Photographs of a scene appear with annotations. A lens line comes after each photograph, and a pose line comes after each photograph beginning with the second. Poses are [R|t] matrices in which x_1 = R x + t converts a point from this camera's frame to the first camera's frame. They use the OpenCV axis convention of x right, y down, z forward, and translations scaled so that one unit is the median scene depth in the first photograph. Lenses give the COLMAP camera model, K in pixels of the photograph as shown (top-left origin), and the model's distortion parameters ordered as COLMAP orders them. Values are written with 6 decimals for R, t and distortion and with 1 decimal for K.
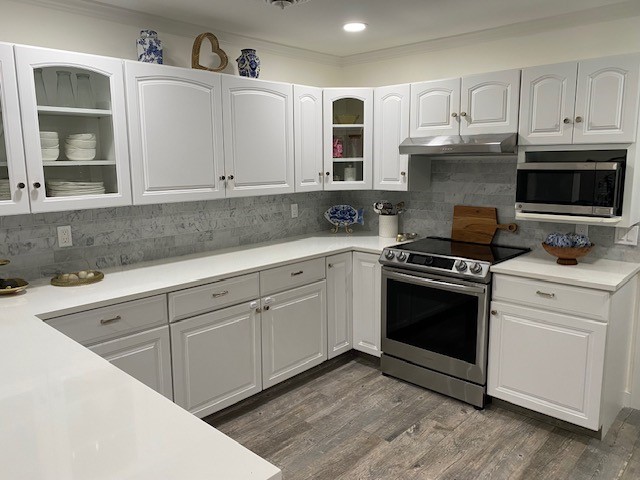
lens RADIAL K [[487.4, 0, 318.9], [0, 487.4, 238.3], [0, 0, 1]] dist [0.014629, -0.013565]
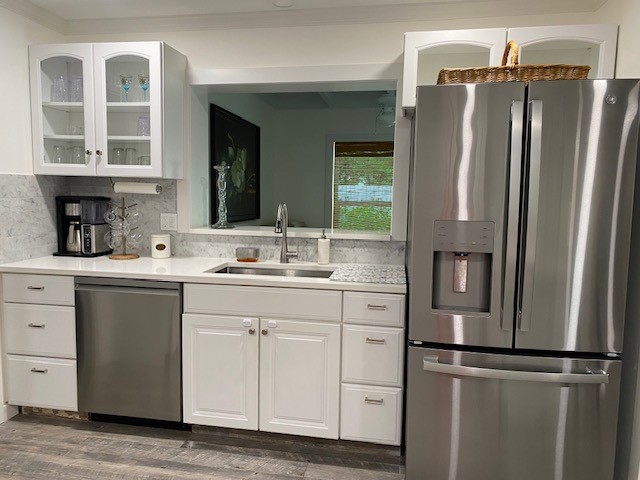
lens RADIAL K [[487.4, 0, 319.7], [0, 487.4, 240.7], [0, 0, 1]] dist [0.014629, -0.013565]
pose [[0.525298, 0.168858, -0.833996, 0.585173], [-0.140931, 0.983841, 0.110431, -0.102777], [0.839167, 0.059527, 0.540607, 0.670652]]
